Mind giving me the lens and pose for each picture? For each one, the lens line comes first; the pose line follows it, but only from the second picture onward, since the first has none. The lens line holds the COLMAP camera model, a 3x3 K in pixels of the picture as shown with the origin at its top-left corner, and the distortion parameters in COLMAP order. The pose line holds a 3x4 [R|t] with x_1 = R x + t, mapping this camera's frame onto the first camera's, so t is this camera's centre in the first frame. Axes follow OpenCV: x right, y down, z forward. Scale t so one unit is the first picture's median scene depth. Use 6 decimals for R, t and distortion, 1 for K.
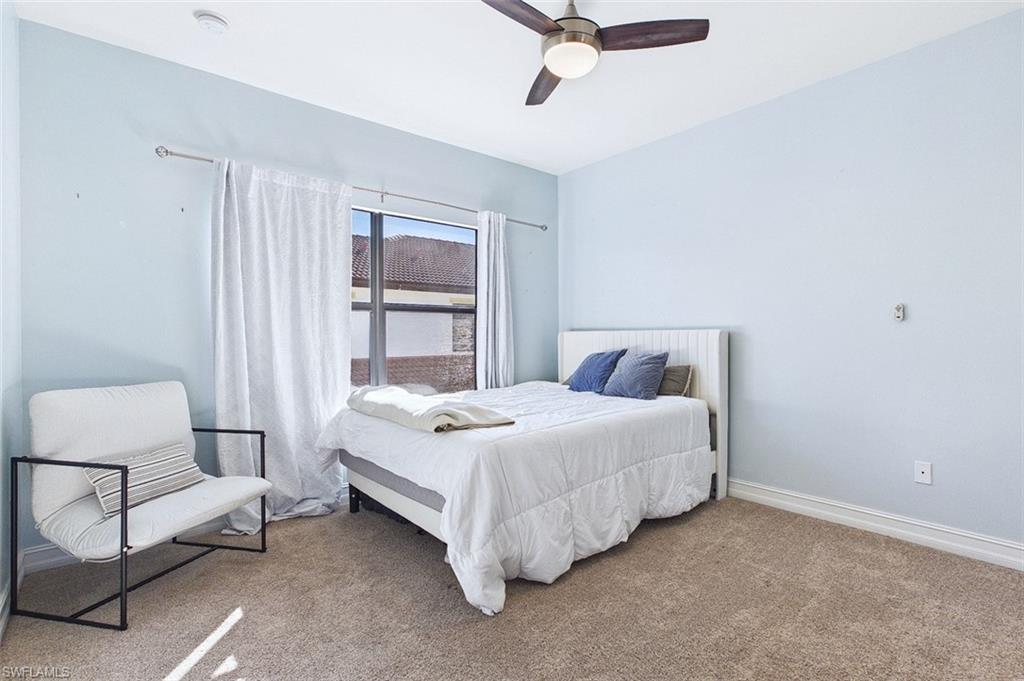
lens RADIAL K [[494.3, 0, 512.0], [0, 494.3, 340.5], [0, 0, 1]] dist [0.001013, -0.000019]
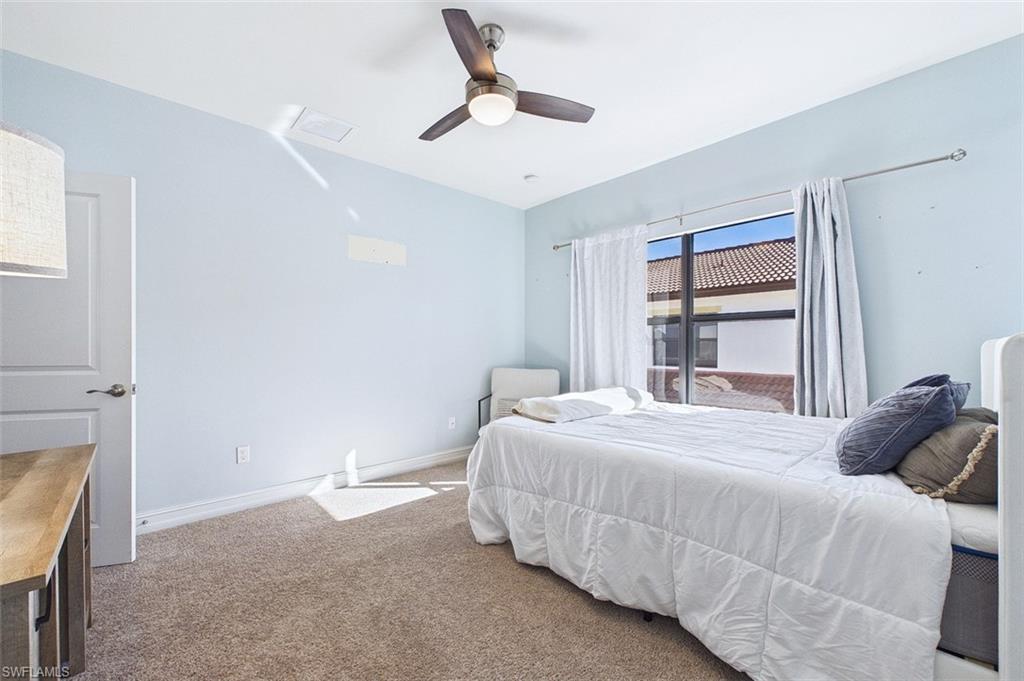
lens RADIAL K [[410.7, 0, 511.8], [0, 410.7, 344.4], [0, 0, 1]] dist [0.001263, -0.000124]
pose [[0.029886, 0.003724, -0.999546, 0.784650], [-0.005869, 0.999976, 0.003550, -0.015229], [0.999536, 0.005760, 0.029907, 0.721080]]
